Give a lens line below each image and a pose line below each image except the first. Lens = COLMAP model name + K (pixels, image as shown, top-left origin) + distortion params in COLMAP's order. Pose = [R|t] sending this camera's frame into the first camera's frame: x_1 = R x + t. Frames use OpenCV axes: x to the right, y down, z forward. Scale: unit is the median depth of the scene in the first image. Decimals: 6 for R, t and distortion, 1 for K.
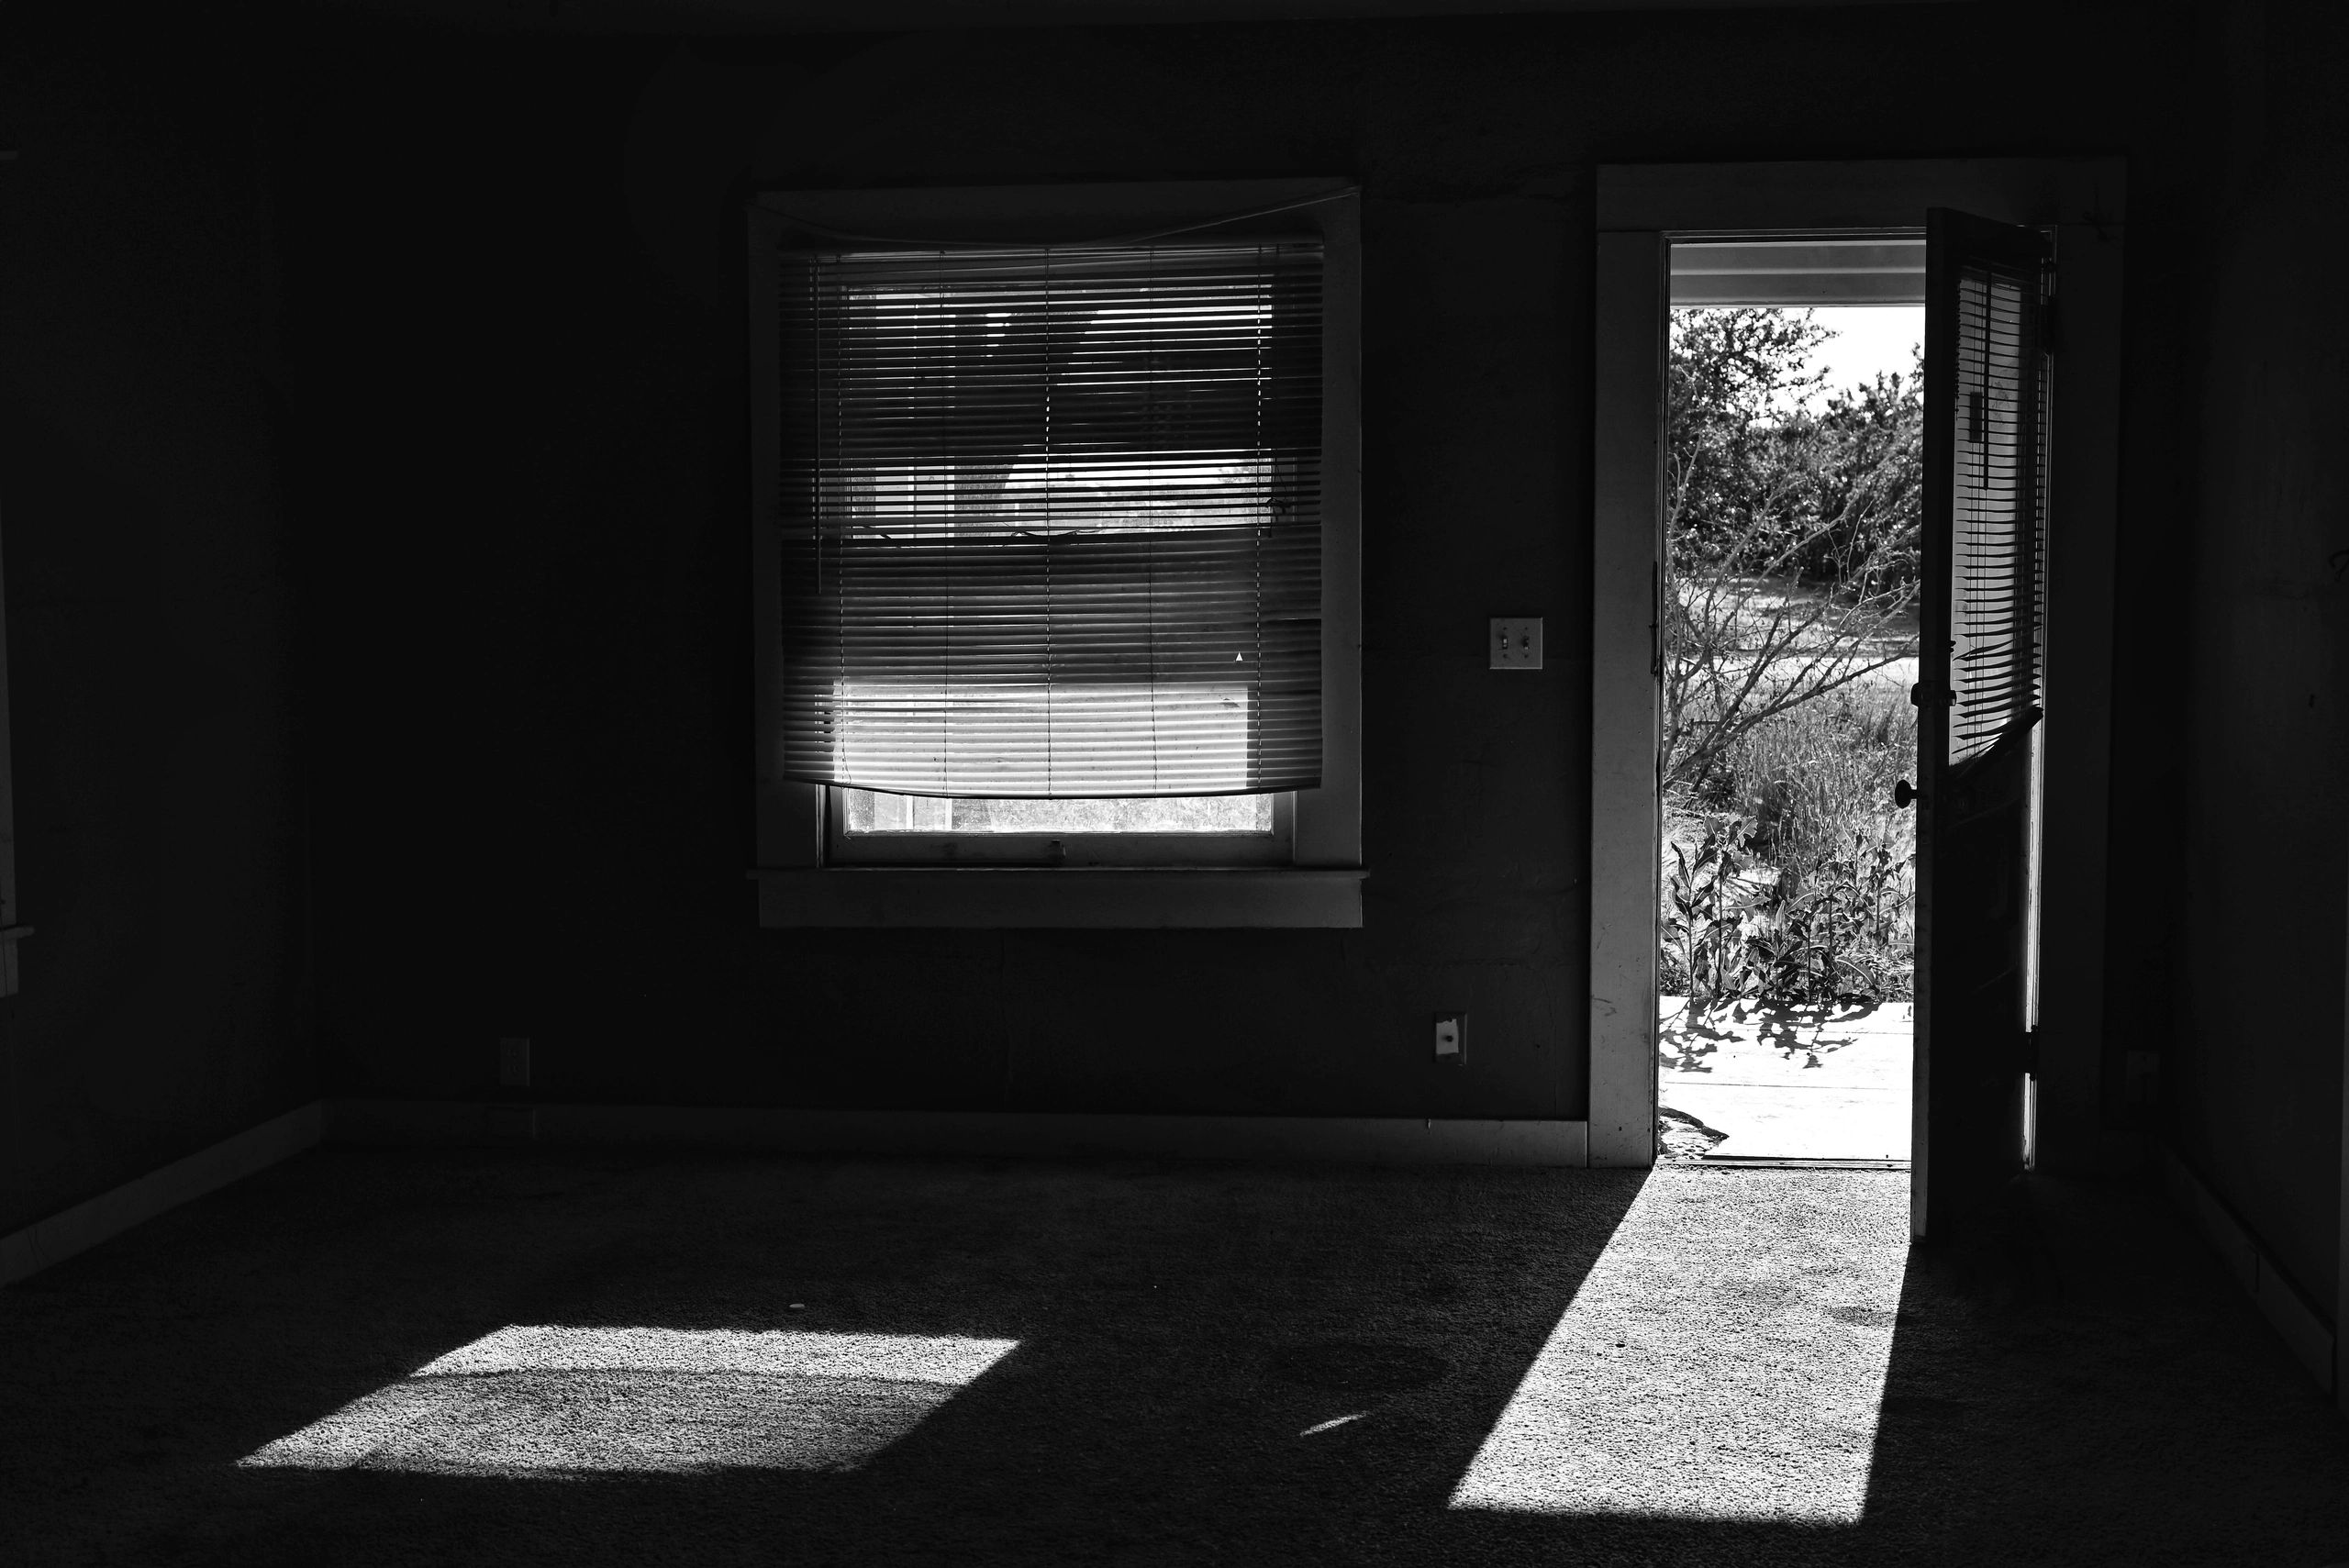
lens RADIAL K [[3116.1, 0, 1174.5], [0, 3116.1, 784.0], [0, 0, 1]] dist [0.142064, -0.458546]
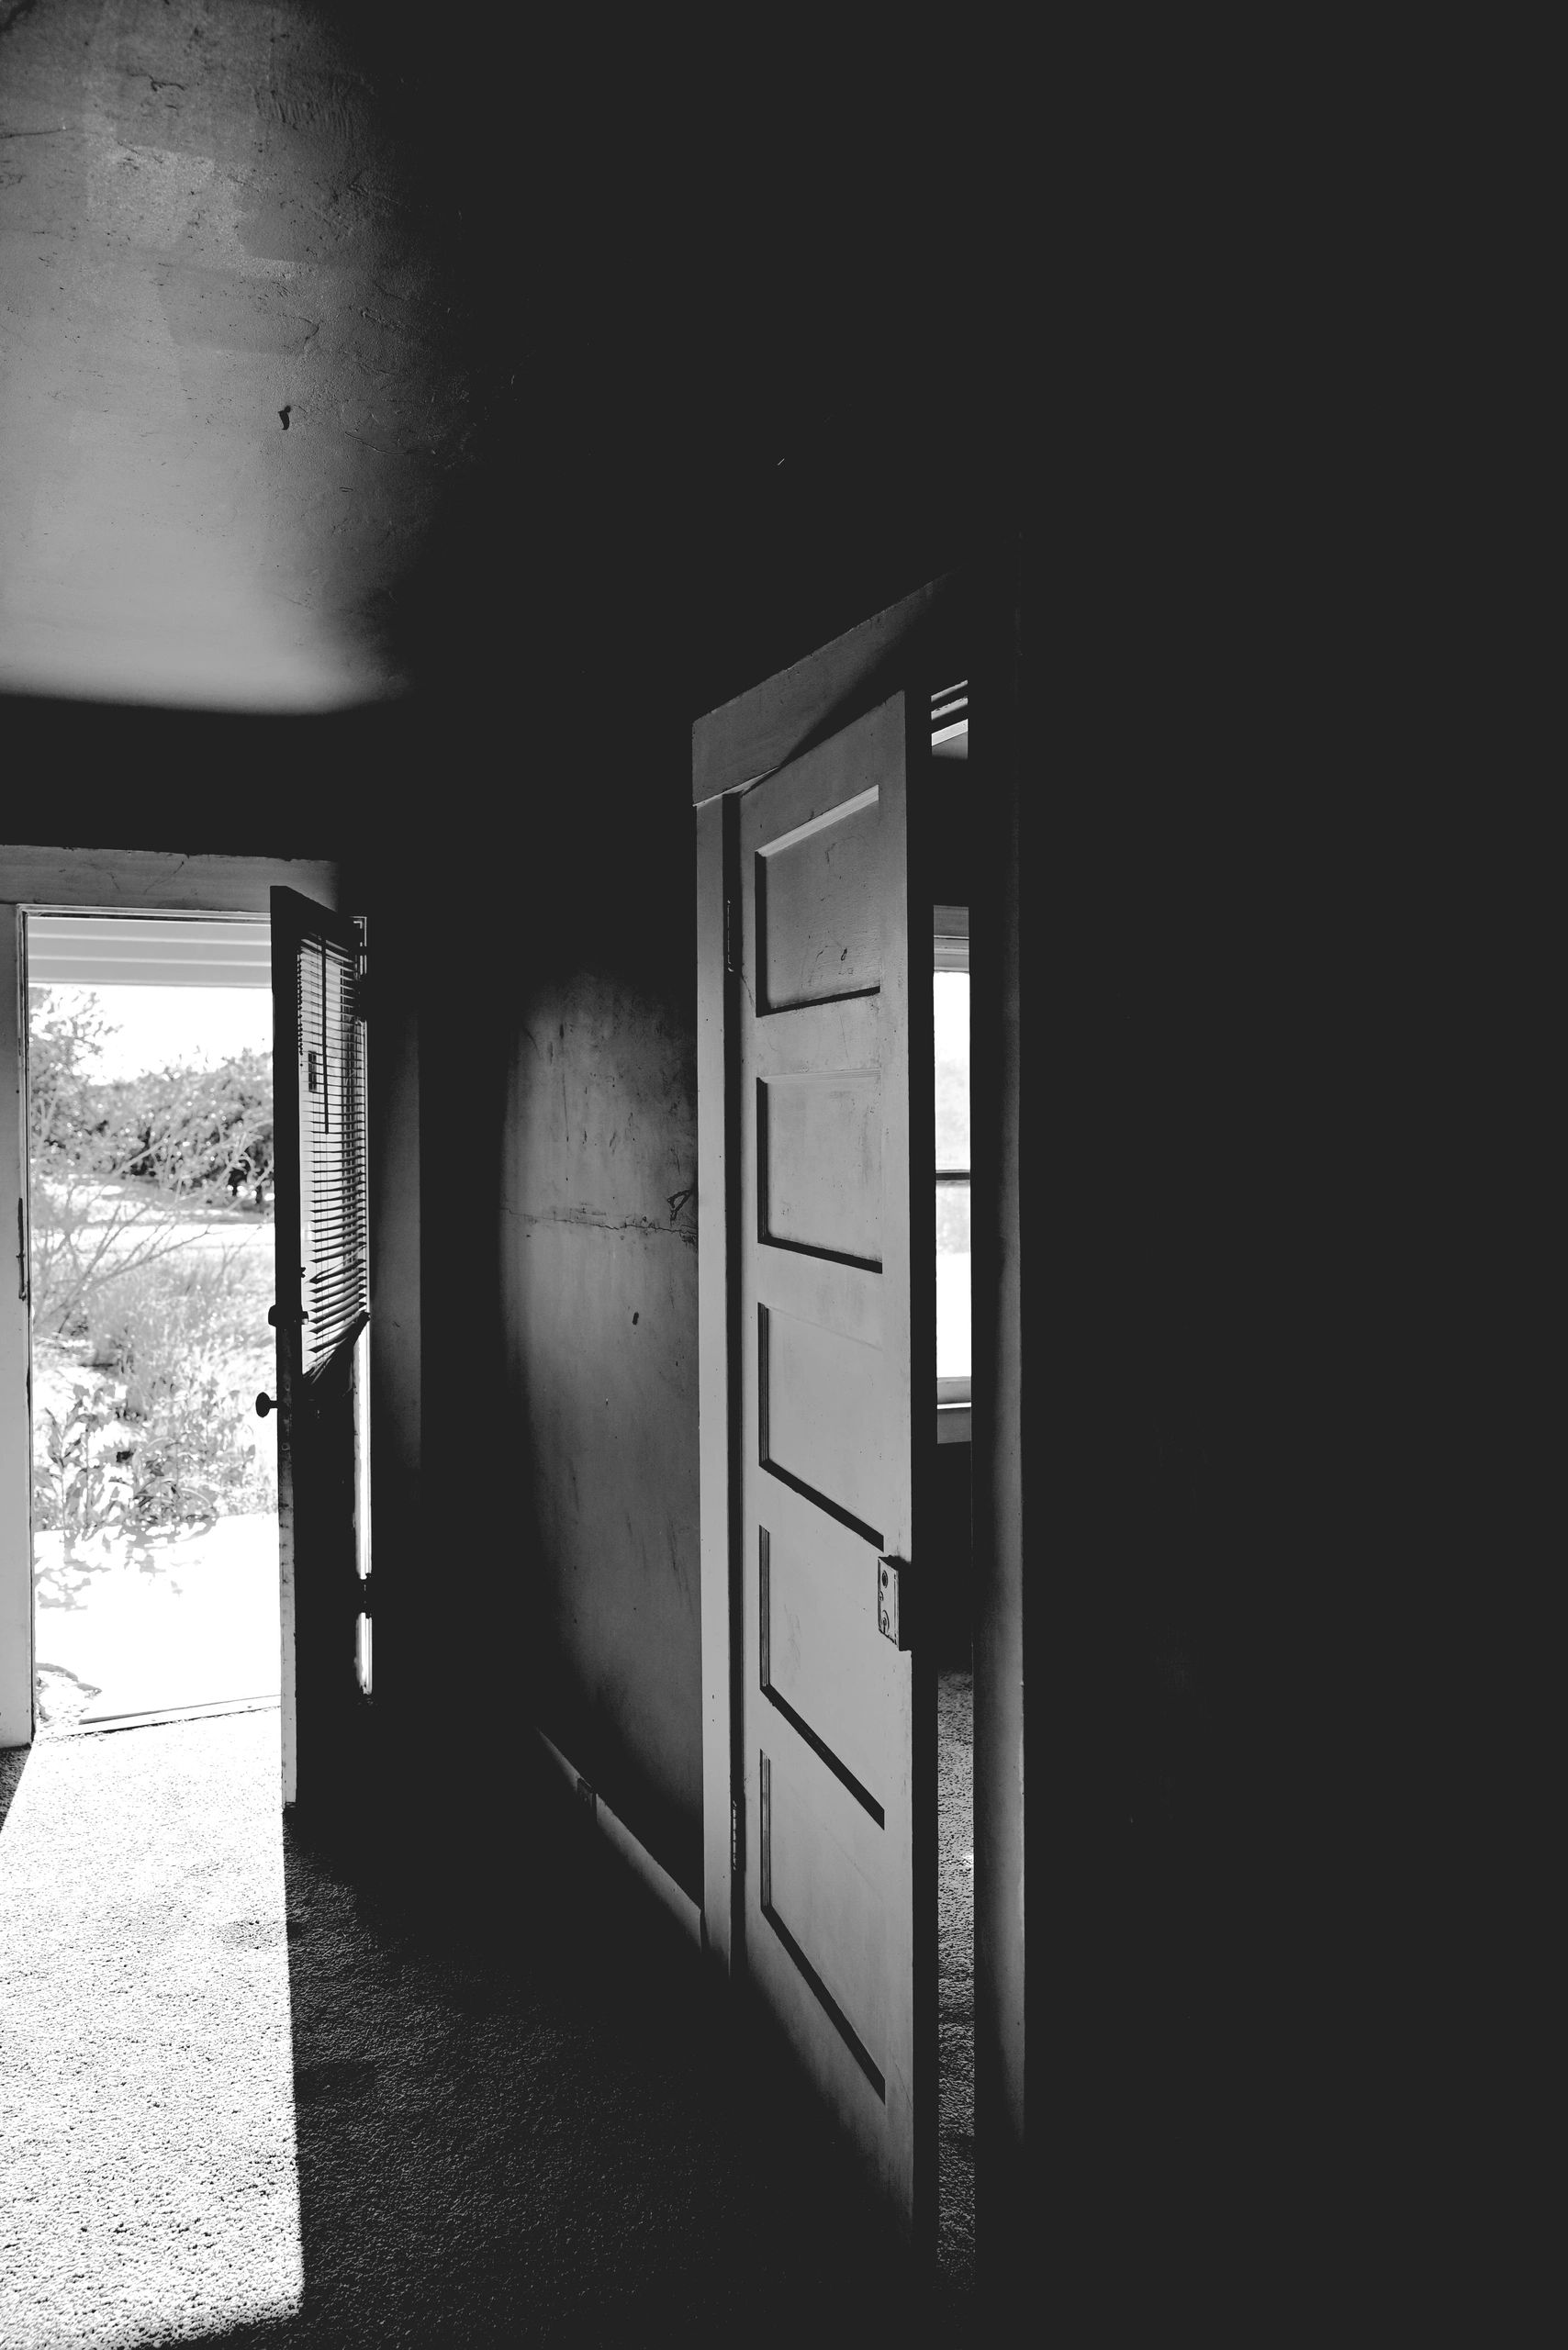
lens RADIAL K [[1725.2, 0, 786.5], [0, 1725.2, 1139.0], [0, 0, 1]] dist [0.006669, -0.008498]
pose [[0.844557, -0.010810, 0.535357, 0.044508], [0.054743, 0.996301, -0.066241, -0.029483], [-0.532660, 0.085251, 0.842025, 0.272440]]
